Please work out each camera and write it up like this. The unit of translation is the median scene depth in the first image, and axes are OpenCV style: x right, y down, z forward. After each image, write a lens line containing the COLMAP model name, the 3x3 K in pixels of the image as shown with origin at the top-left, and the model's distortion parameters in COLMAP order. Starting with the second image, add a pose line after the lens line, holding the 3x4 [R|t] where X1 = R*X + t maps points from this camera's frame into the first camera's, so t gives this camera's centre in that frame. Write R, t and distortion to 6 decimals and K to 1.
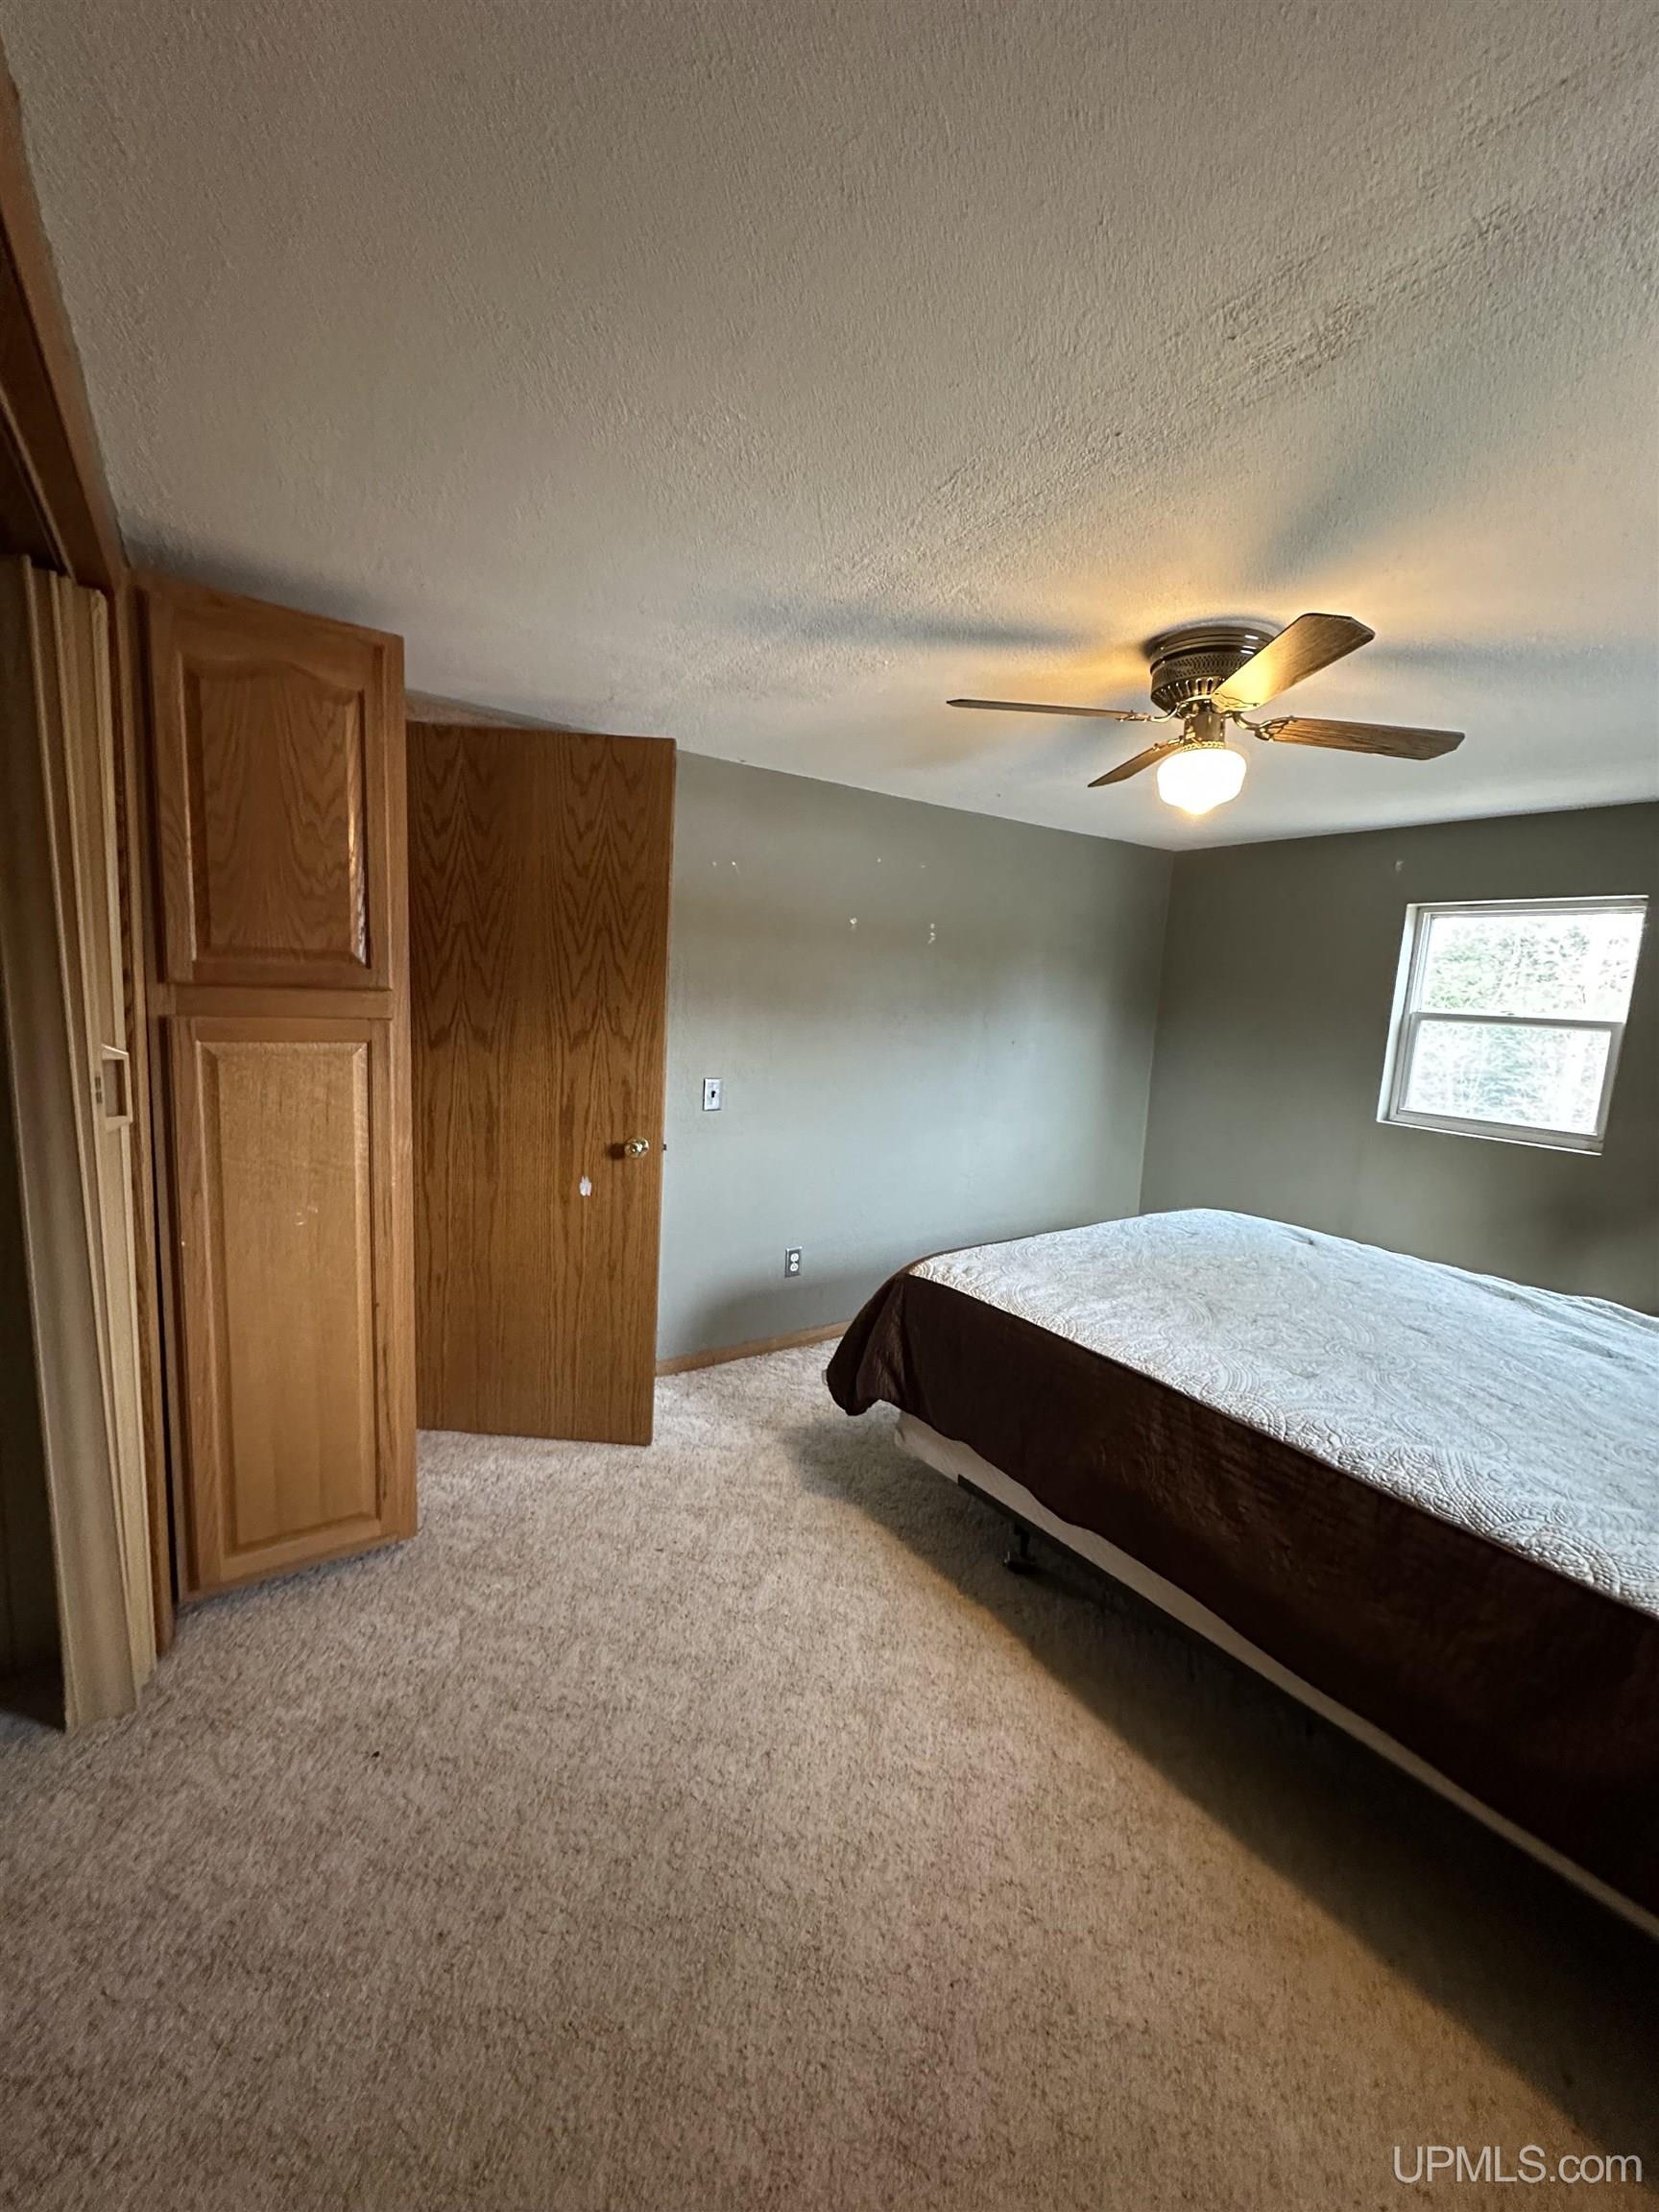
lens RADIAL K [[881.4, 0, 822.2], [0, 881.4, 1105.8], [0, 0, 1]] dist [0.000037, -0.000329]
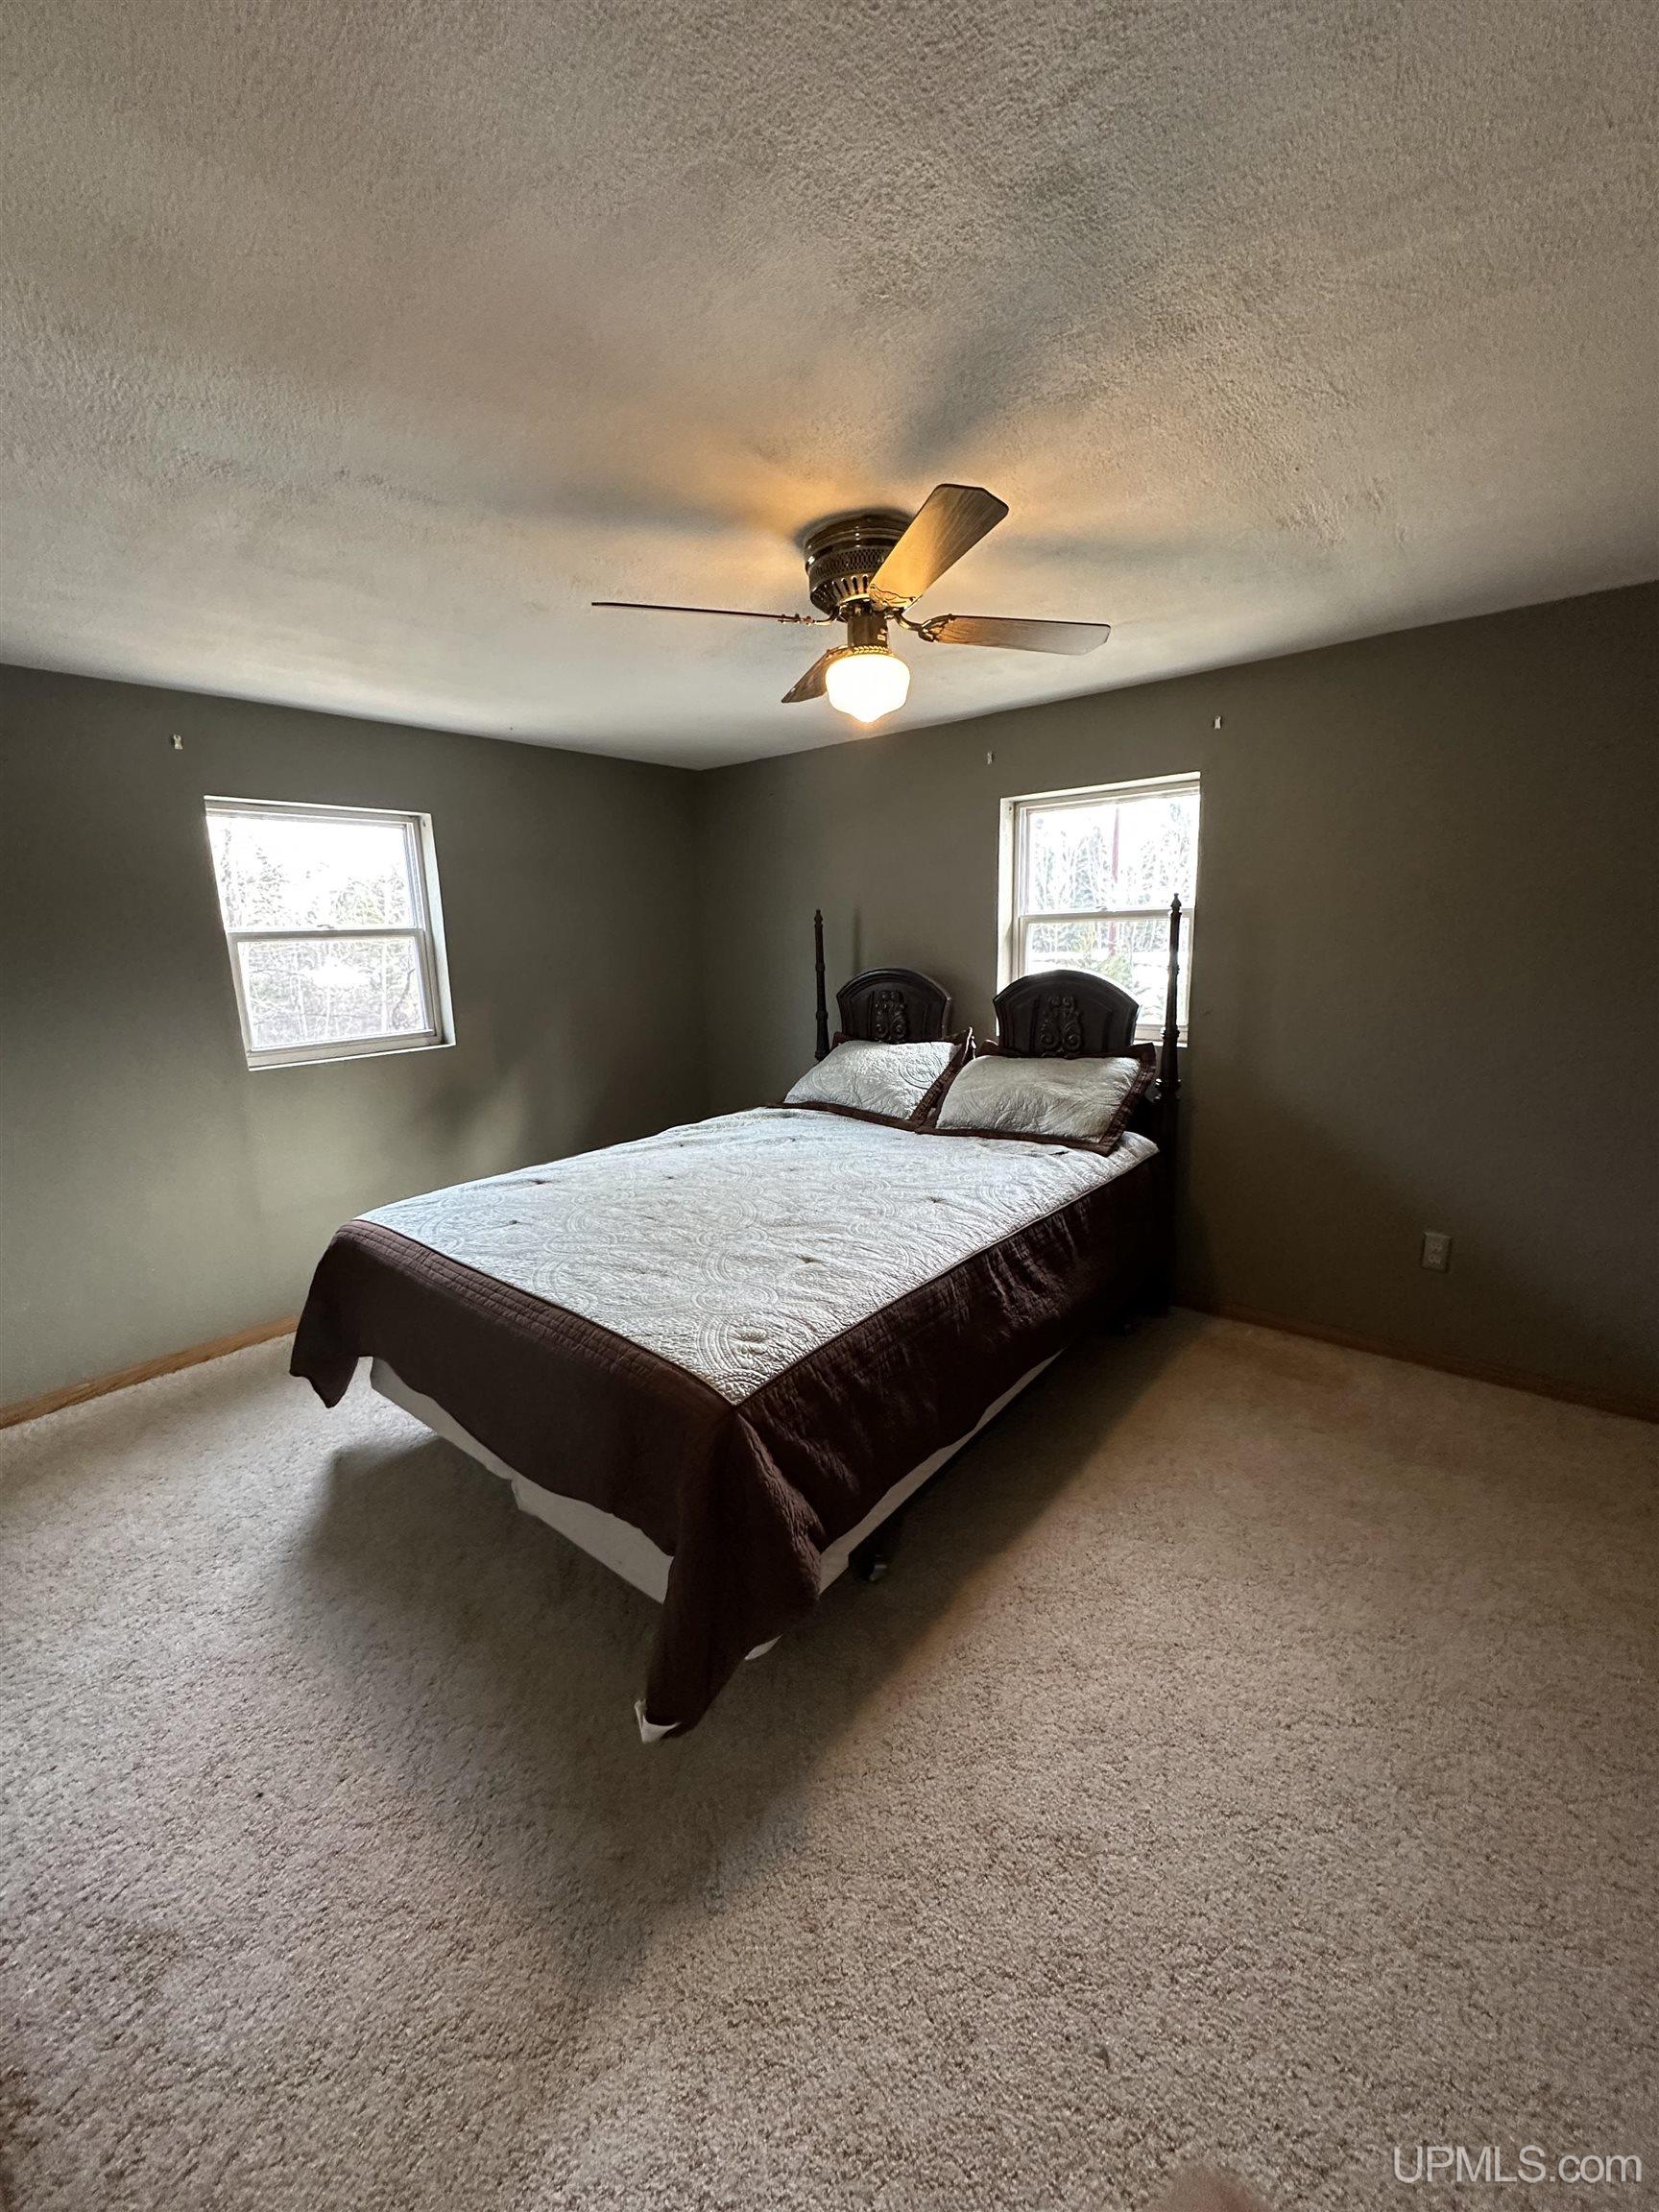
lens RADIAL K [[881.4, 0, 818.2], [0, 881.4, 1096.5], [0, 0, 1]] dist [0.000037, -0.000329]
pose [[-0.277901, -0.237235, 0.930855, -0.440553], [0.147988, 0.946884, 0.285501, -0.179335], [-0.949142, 0.217096, -0.228031, 1.055406]]
